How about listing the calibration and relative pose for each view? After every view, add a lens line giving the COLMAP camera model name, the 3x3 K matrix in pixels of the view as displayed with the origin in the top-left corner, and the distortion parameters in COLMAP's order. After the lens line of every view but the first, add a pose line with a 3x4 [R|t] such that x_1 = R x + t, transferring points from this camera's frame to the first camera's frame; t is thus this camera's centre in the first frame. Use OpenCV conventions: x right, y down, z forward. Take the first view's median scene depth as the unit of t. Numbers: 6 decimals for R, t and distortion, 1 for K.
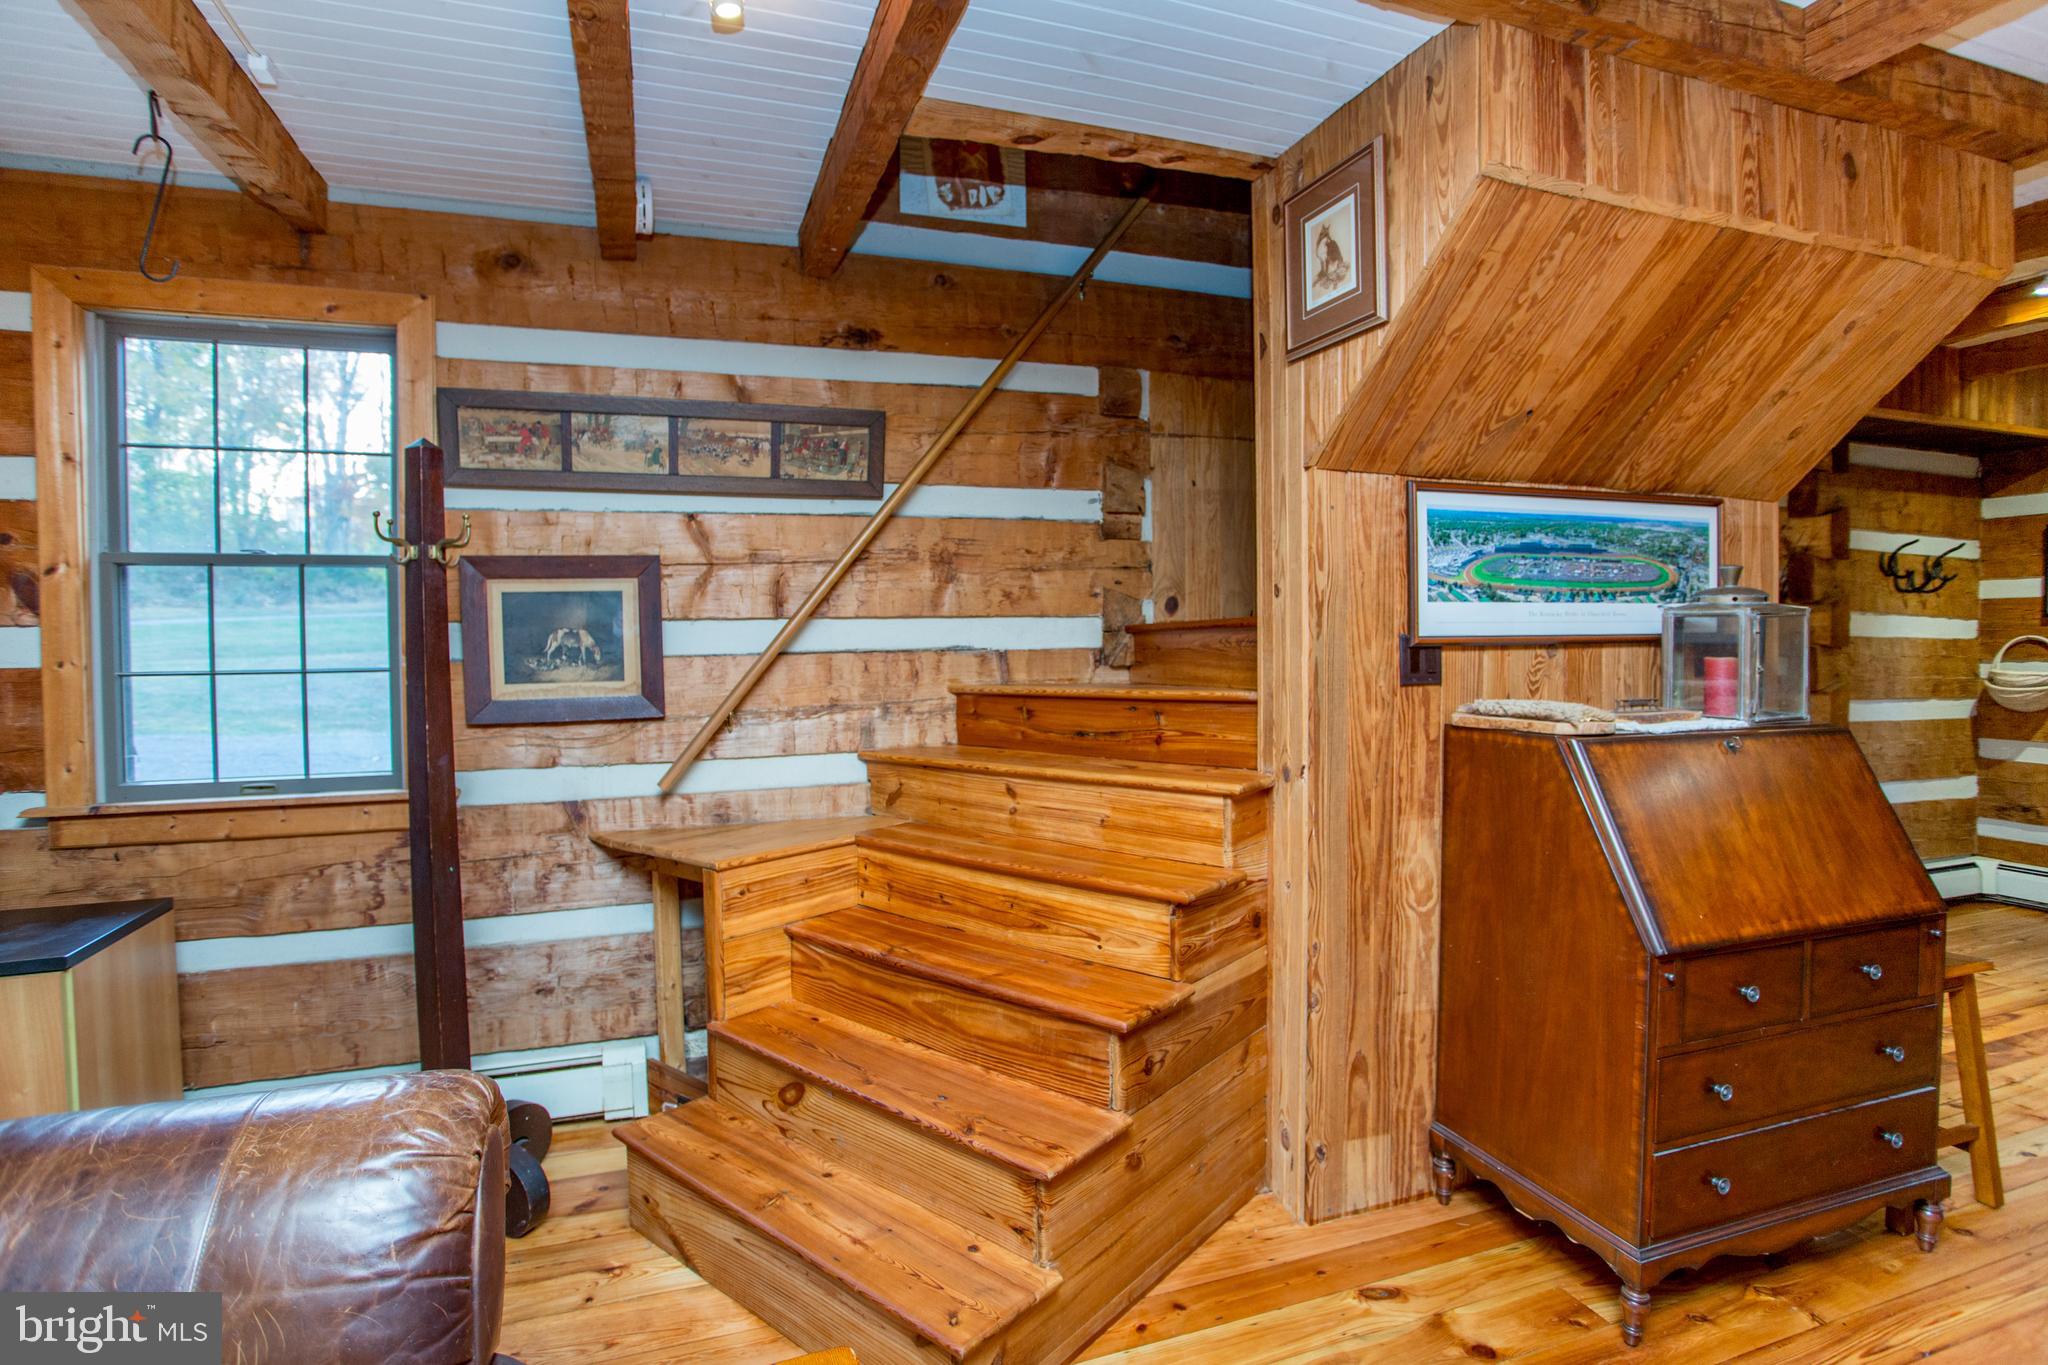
lens RADIAL K [[1000.1, 0, 1014.5], [0, 1000.1, 674.2], [0, 0, 1]] dist [-0.071472, 0.027655]
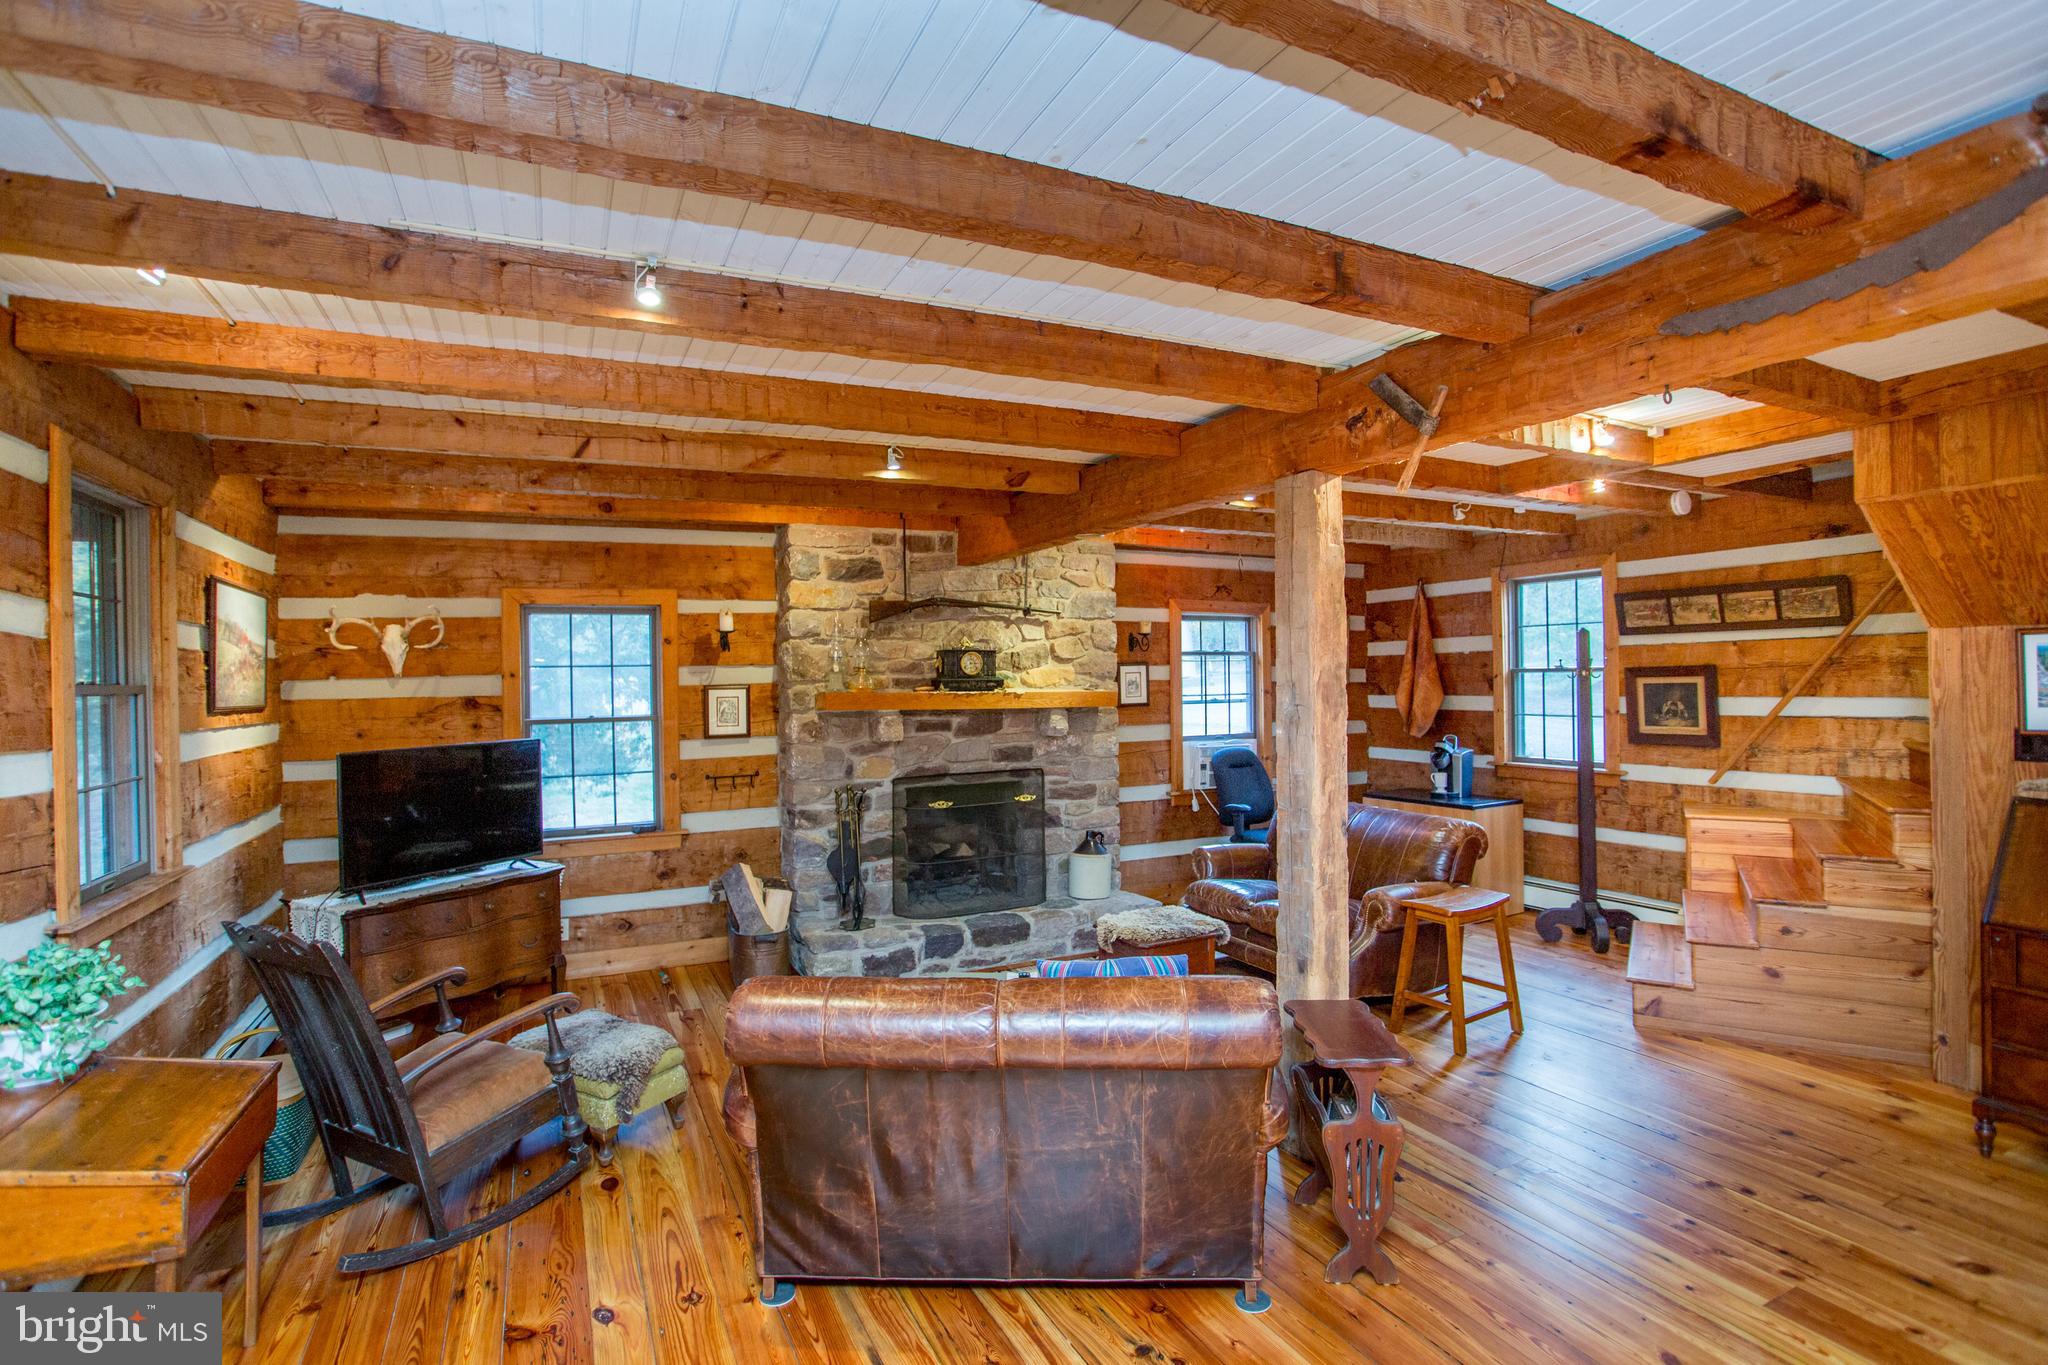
lens RADIAL K [[1000.1, 0, 1004.8], [0, 1000.1, 666.9], [0, 0, 1]] dist [-0.071472, 0.027655]
pose [[0.107798, -0.001935, -0.994171, 1.440671], [-0.013672, 0.999901, -0.003429, -0.091311], [0.994079, 0.013962, 0.107761, -0.626957]]
